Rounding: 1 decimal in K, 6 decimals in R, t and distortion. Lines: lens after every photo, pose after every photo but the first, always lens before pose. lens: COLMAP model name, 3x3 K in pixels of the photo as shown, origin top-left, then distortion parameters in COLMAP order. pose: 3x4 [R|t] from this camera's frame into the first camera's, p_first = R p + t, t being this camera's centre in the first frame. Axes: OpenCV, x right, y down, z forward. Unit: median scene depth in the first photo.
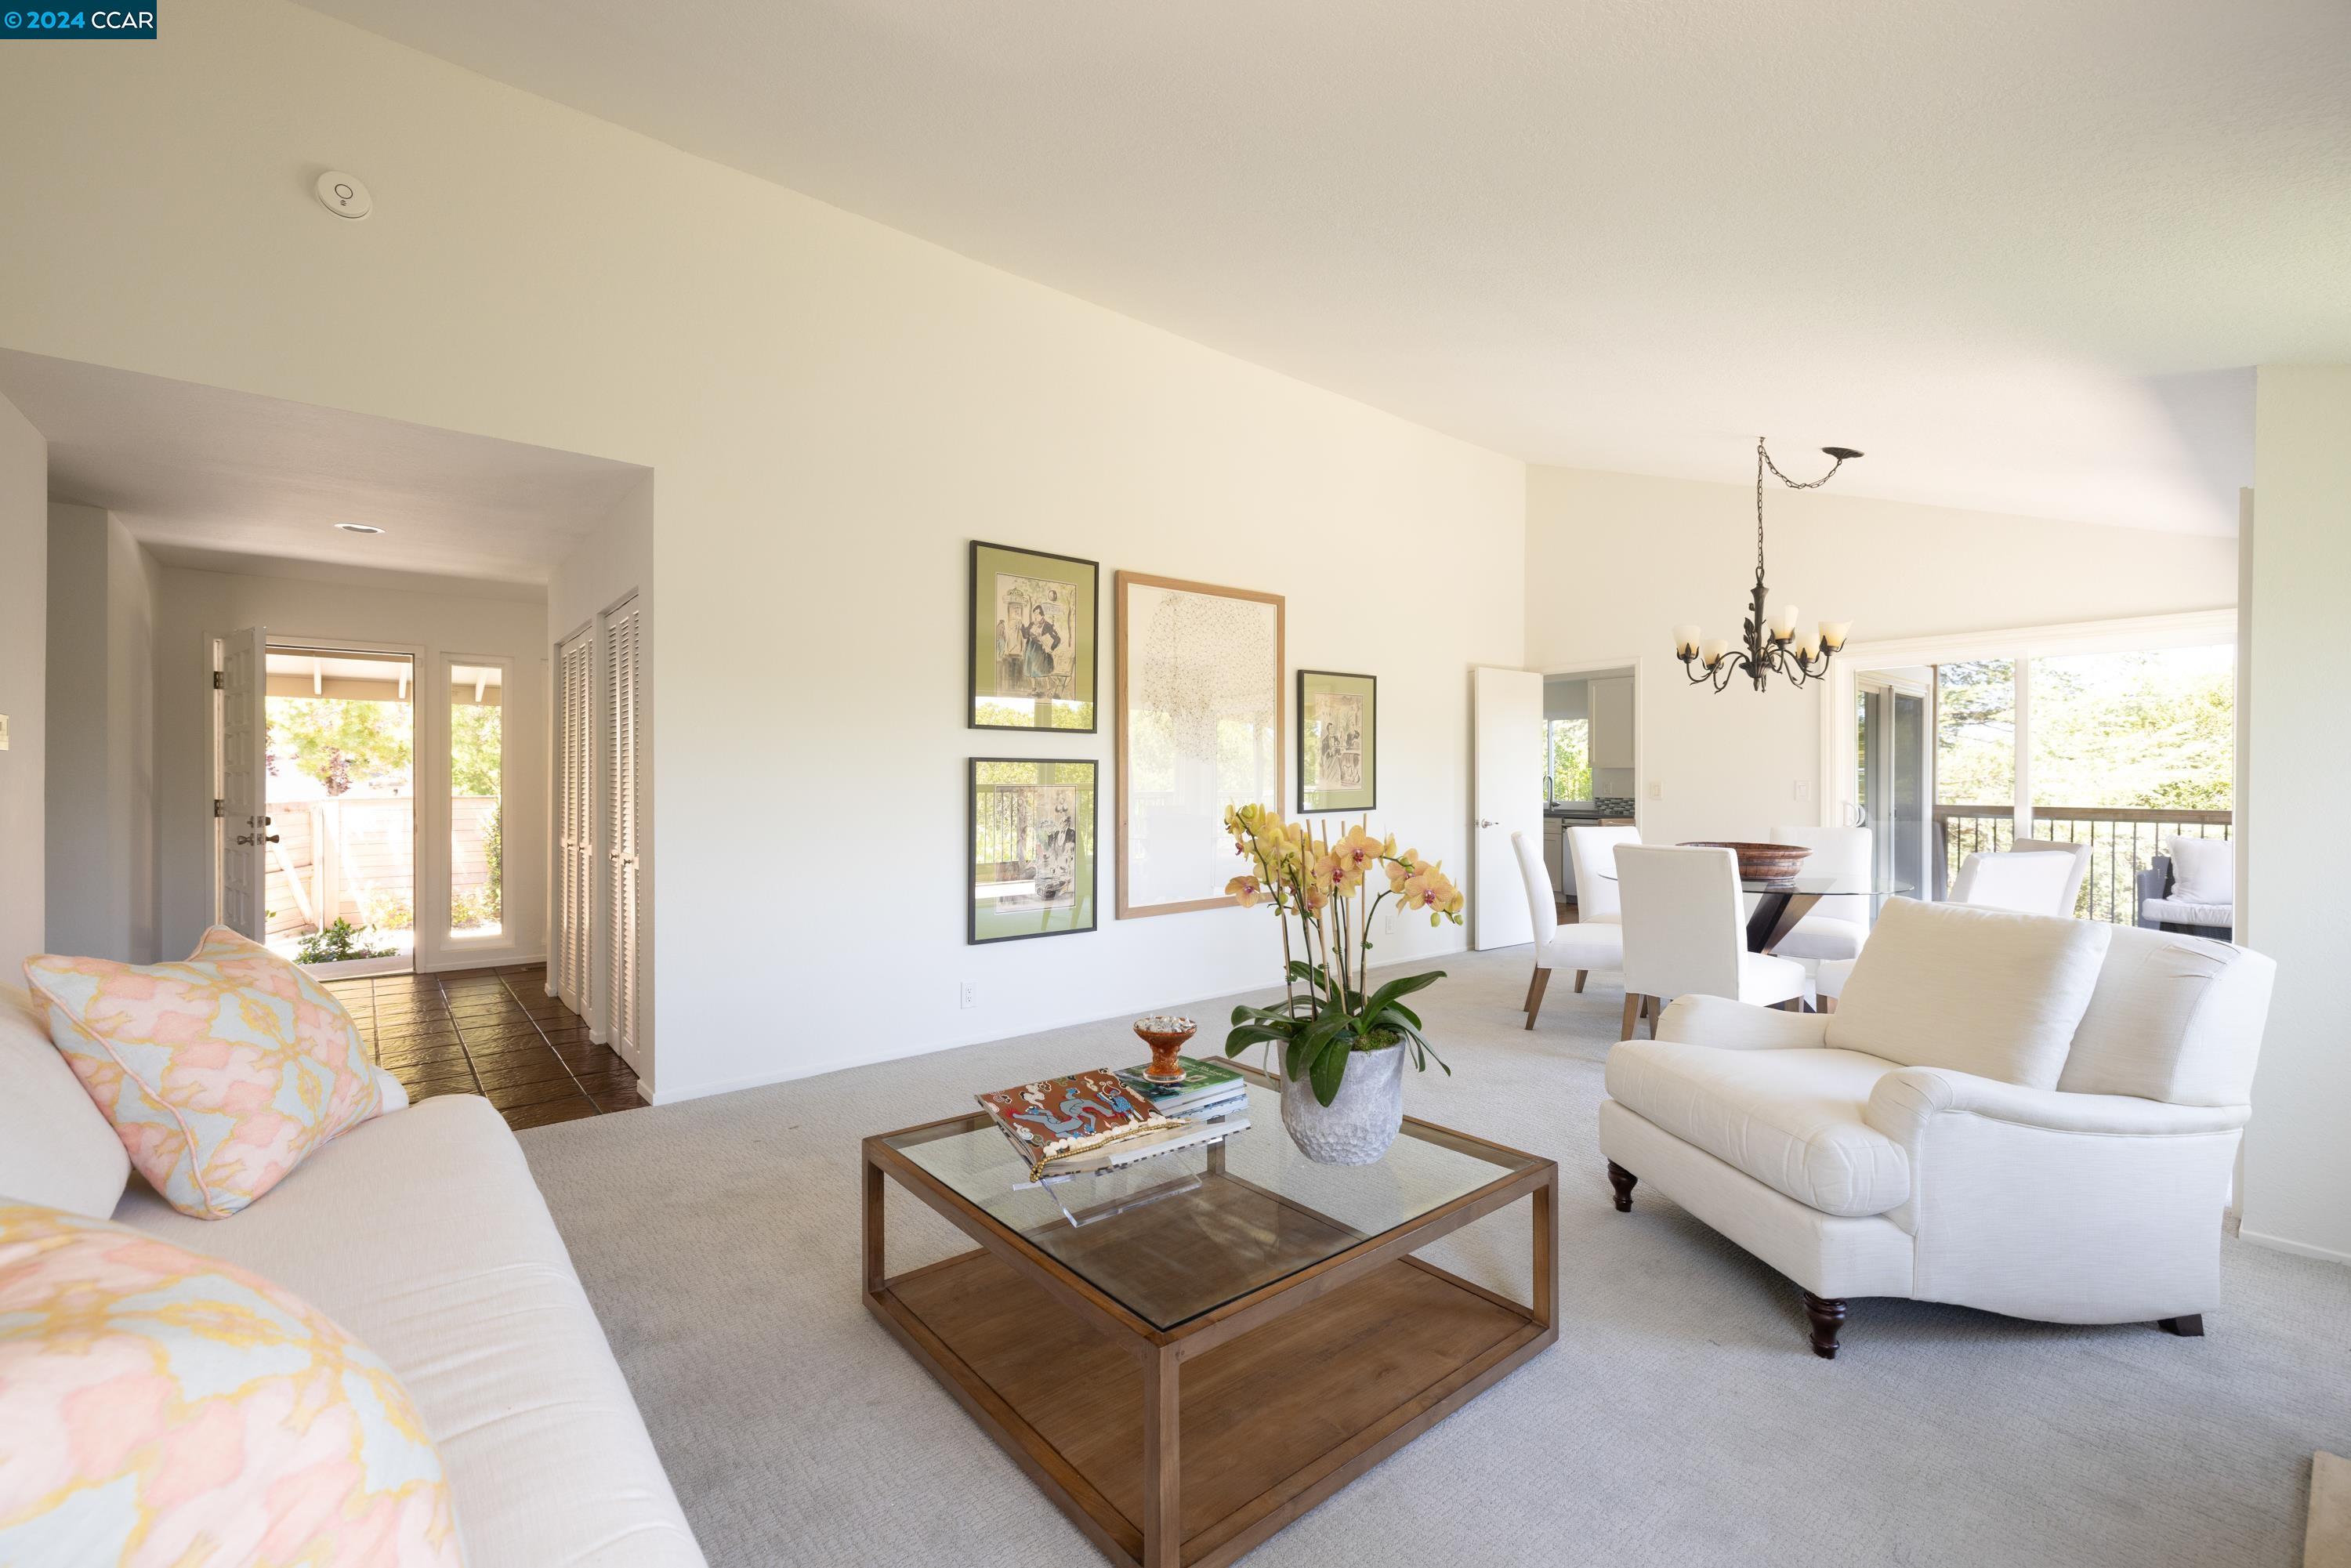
lens RADIAL K [[994.8, 0, 1169.7], [0, 994.8, 780.7], [0, 0, 1]] dist [0.001507, 0.000024]
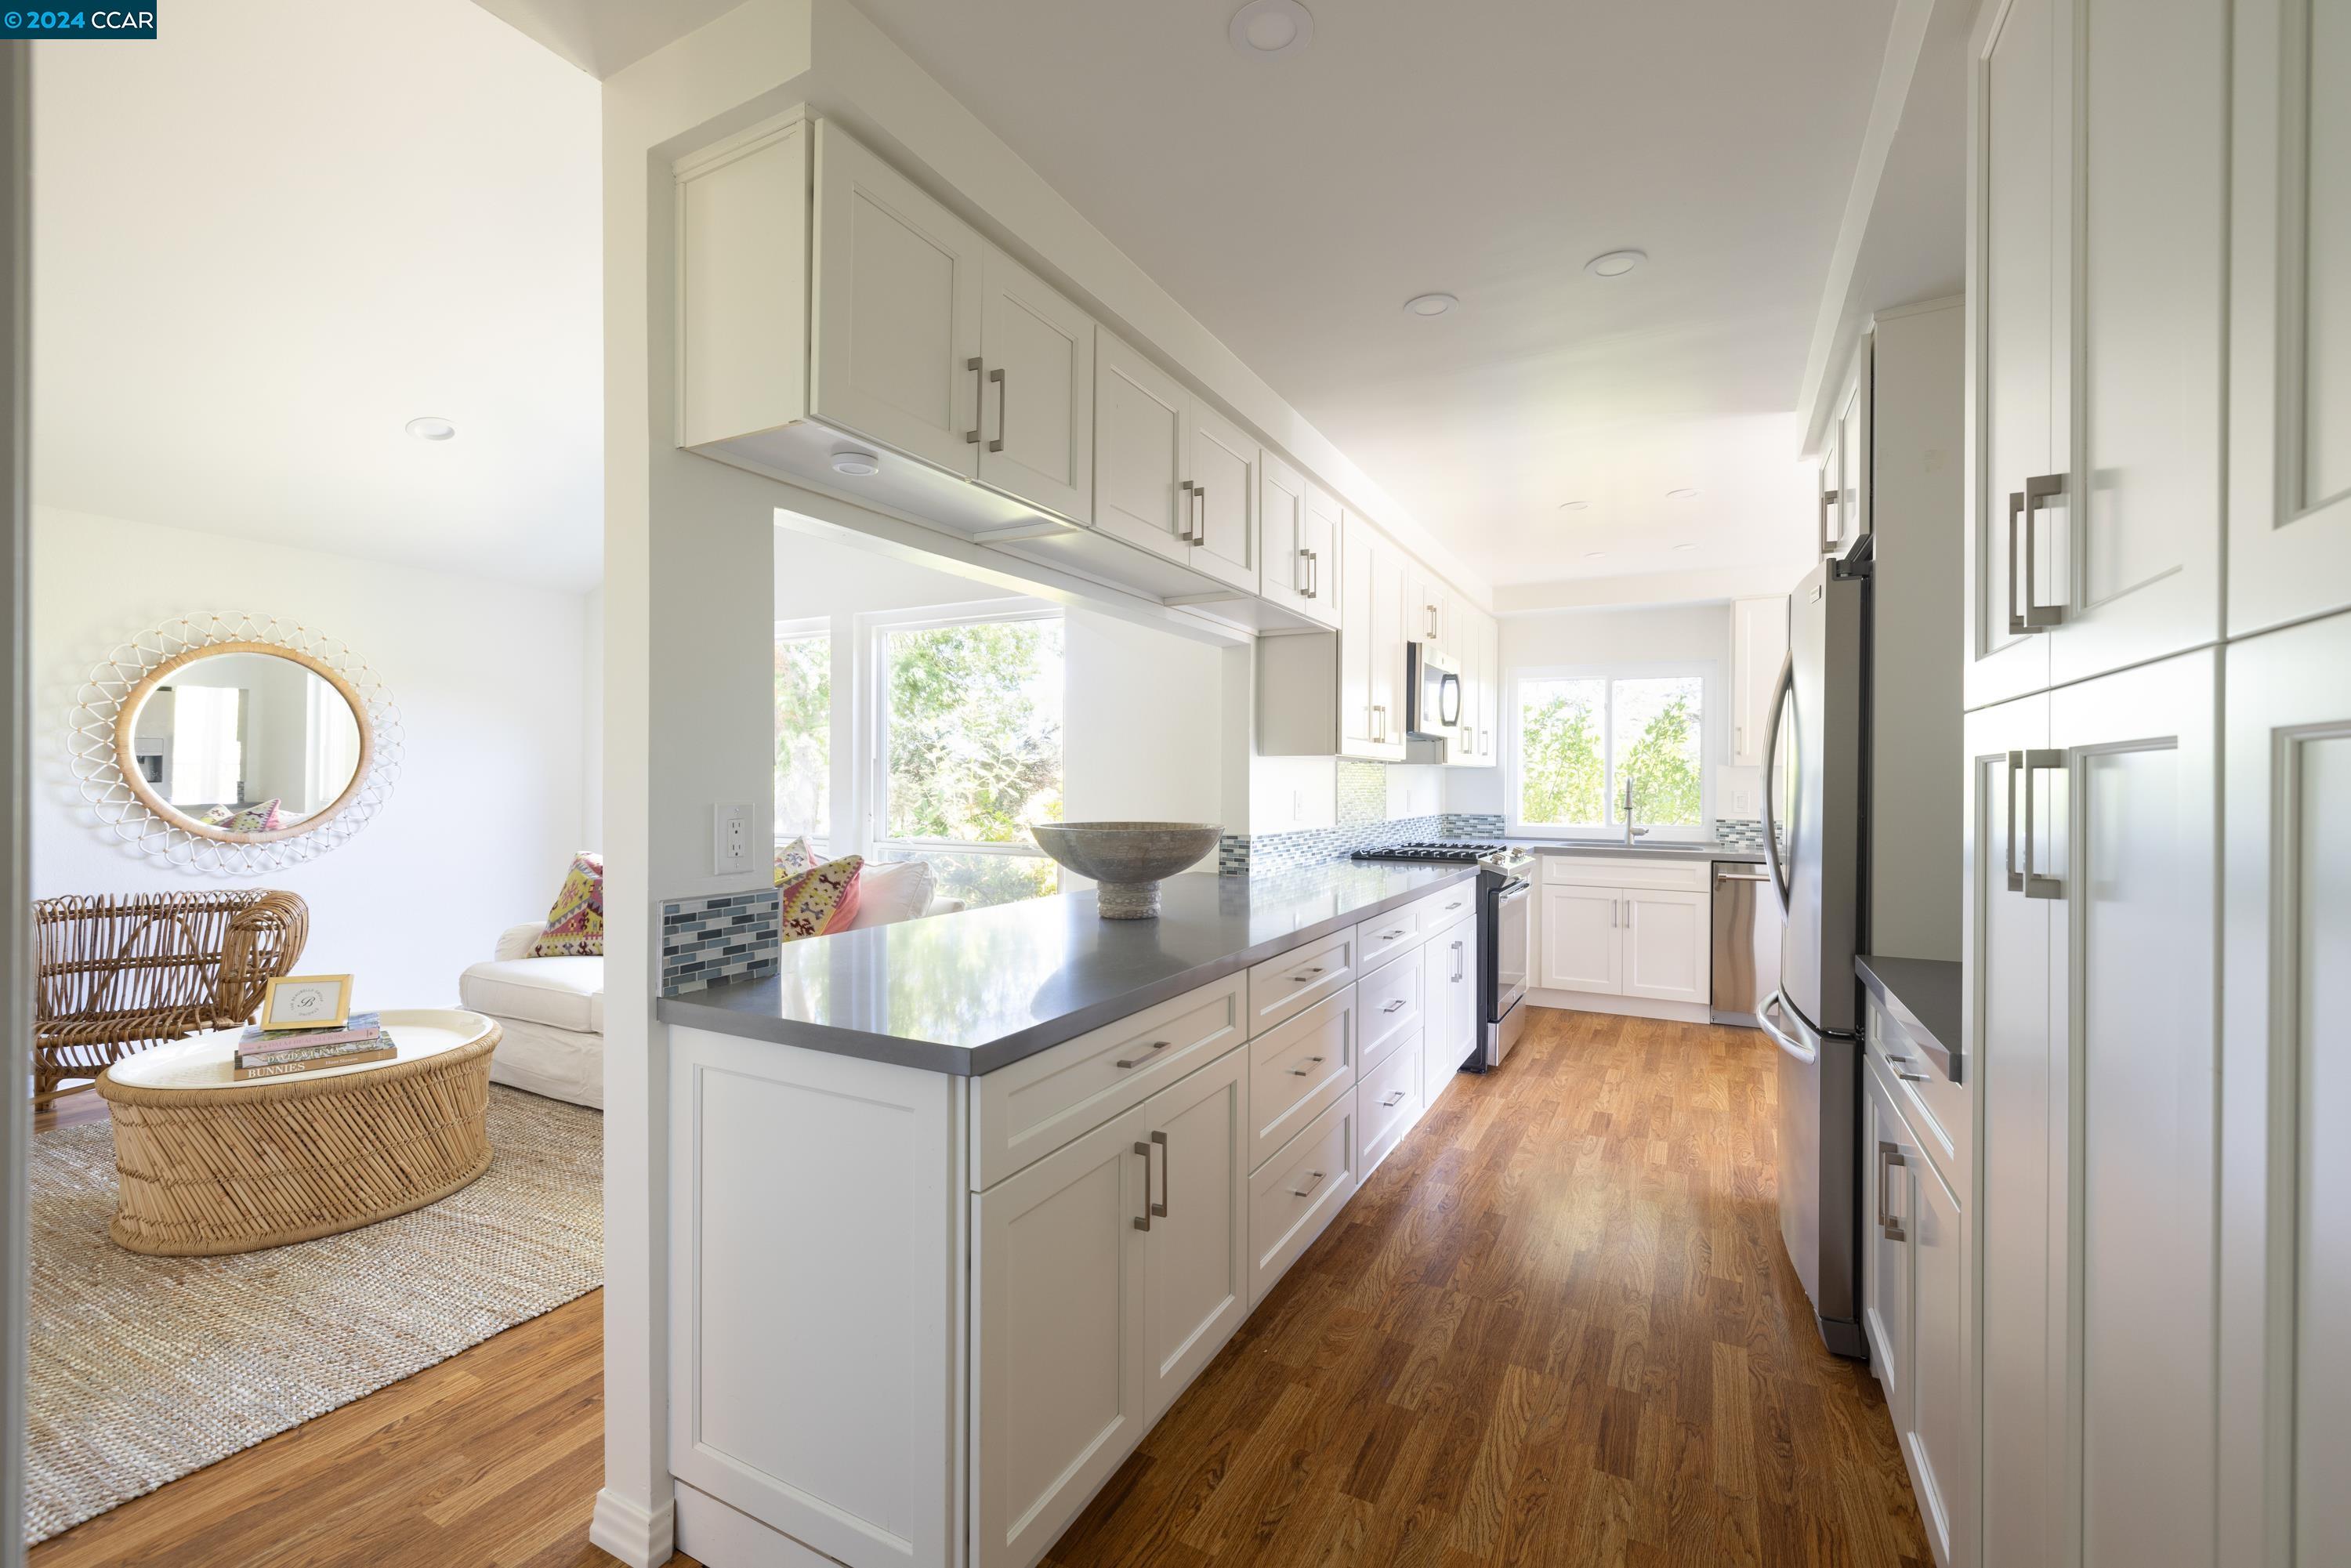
lens RADIAL K [[1000.7, 0, 1172.4], [0, 1000.7, 786.2], [0, 0, 1]] dist [0.006294, 0.000259]
pose [[0.925011, 0.001169, 0.379937, -0.126299], [-0.003785, 0.999974, 0.006137, -0.007693], [-0.379920, -0.007115, 0.924992, 1.210532]]
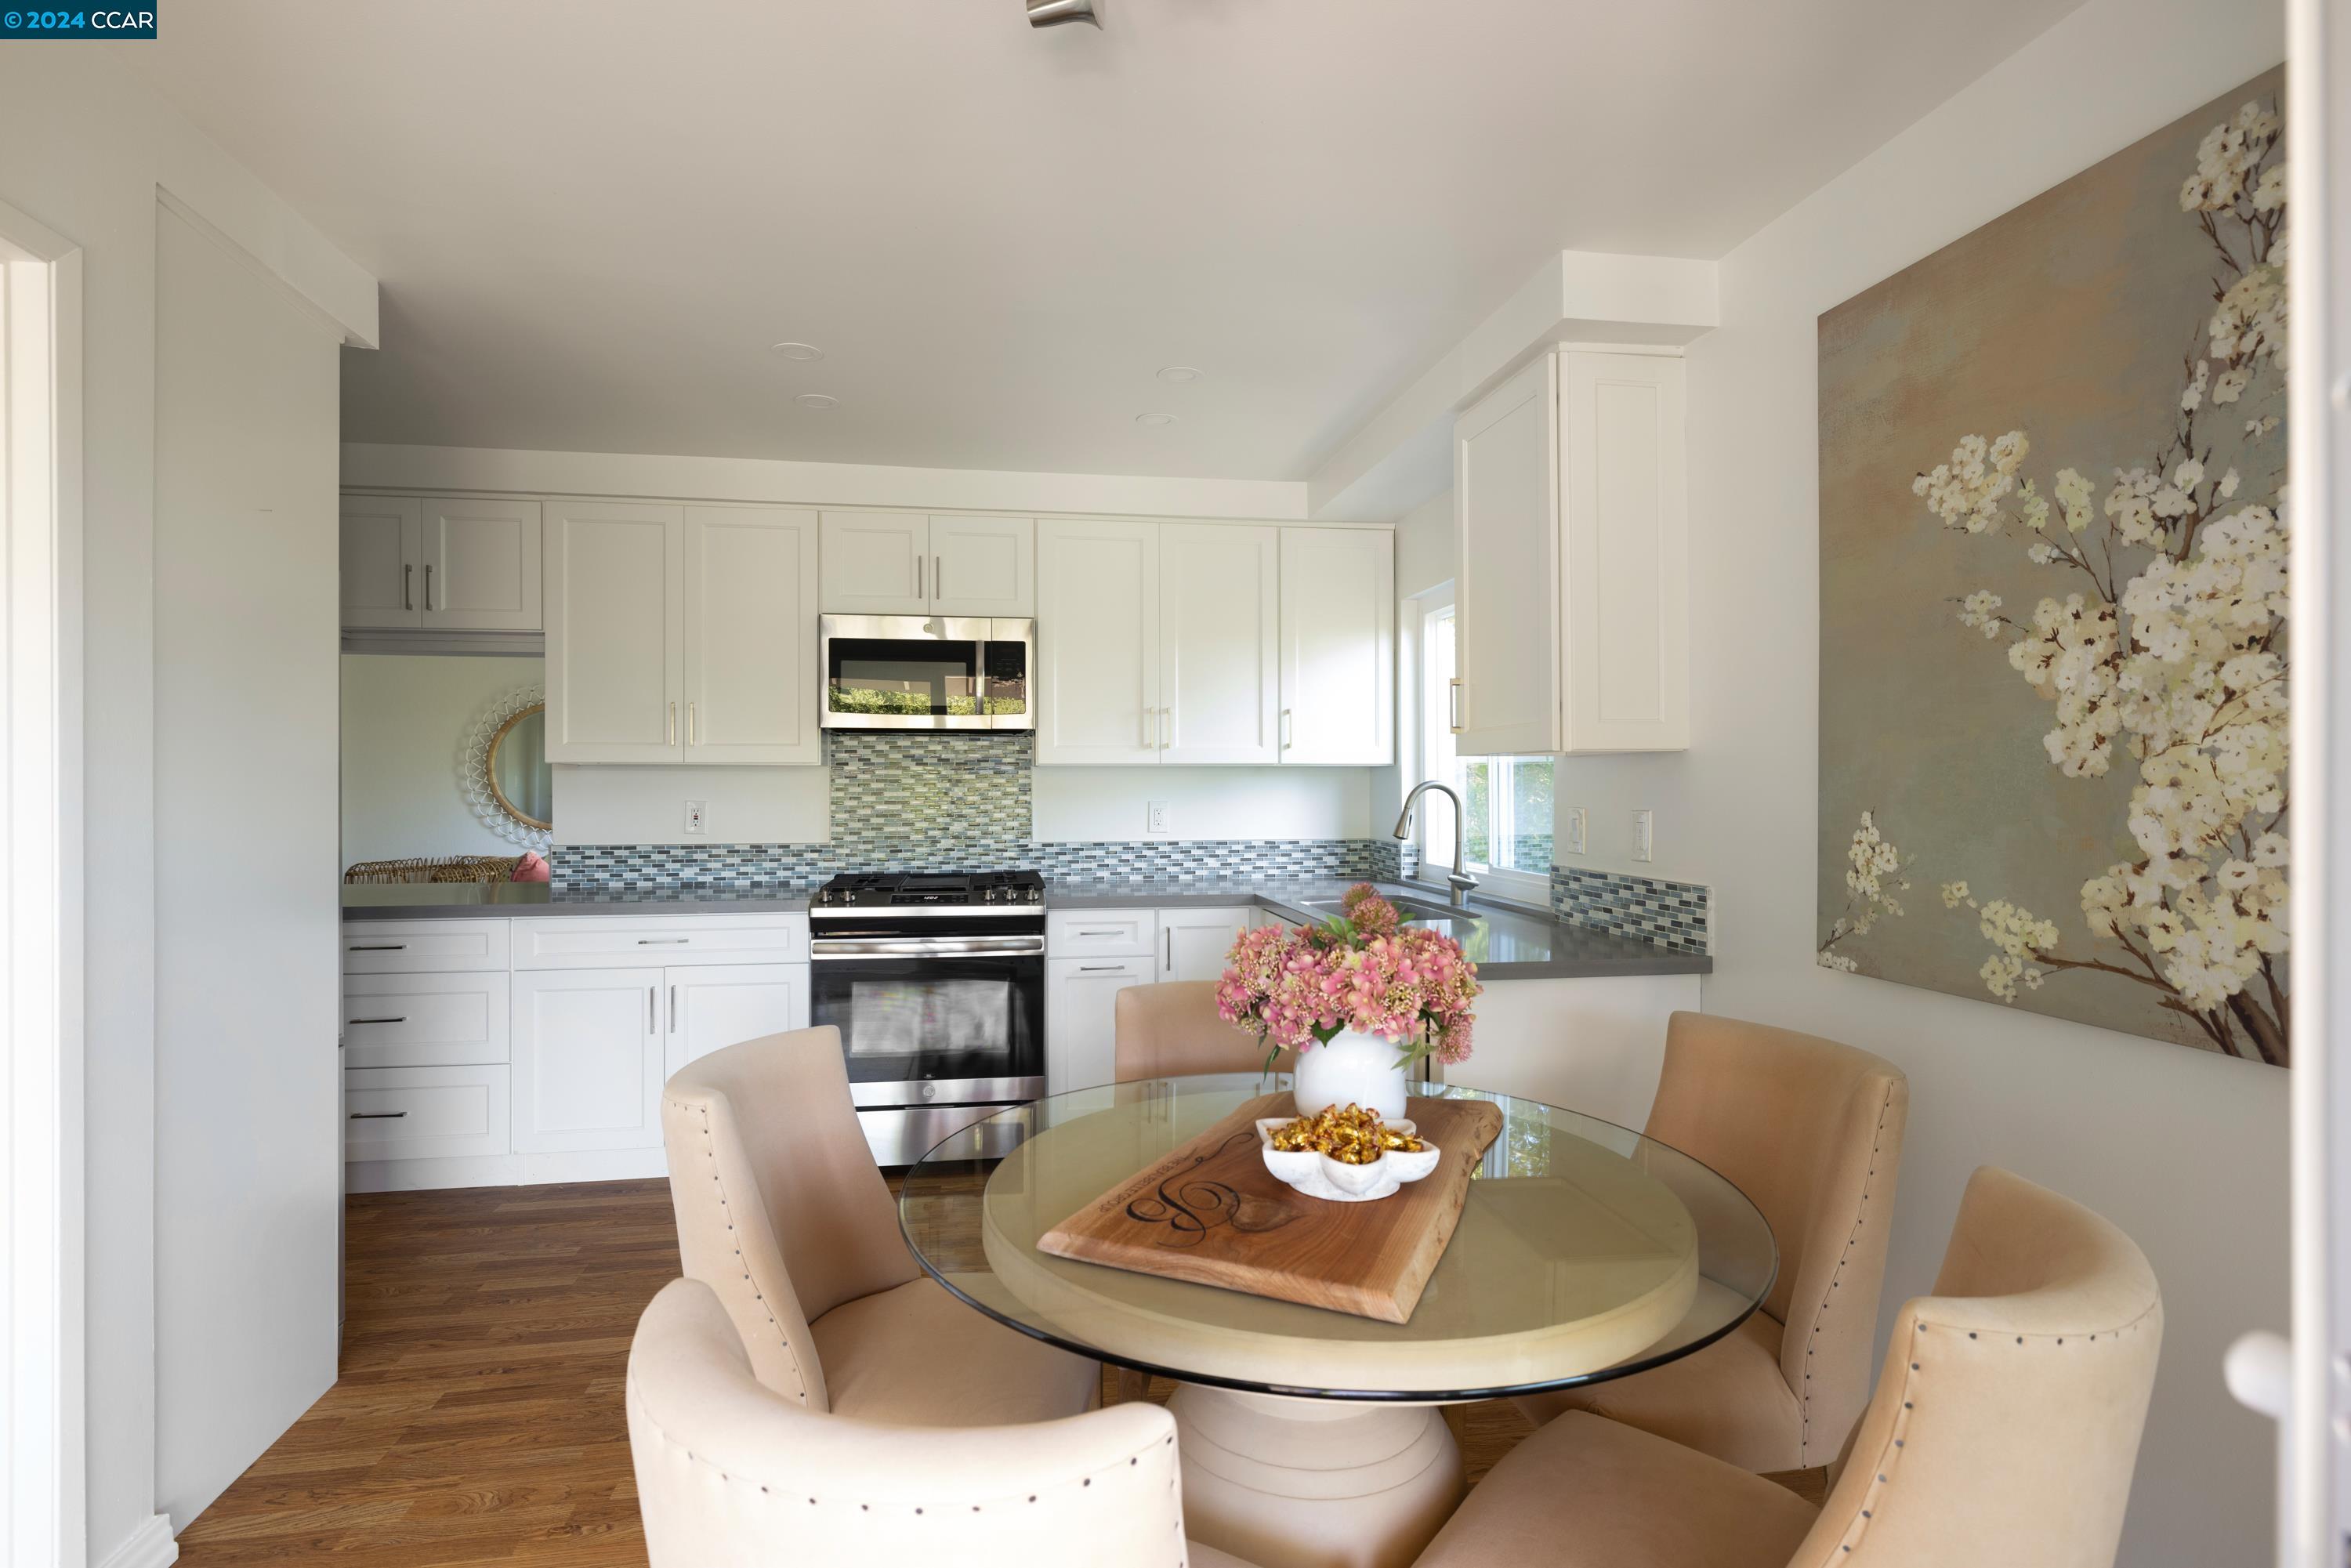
lens RADIAL K [[1164.8, 0, 1166.3], [0, 1164.8, 783.9], [0, 0, 1]] dist [0.000074, 0.000378]
pose [[0.863279, -0.001861, -0.504724, 1.001408], [0.001154, 0.999998, -0.001714, -0.009480], [0.504726, 0.000897, 0.863279, 1.362448]]
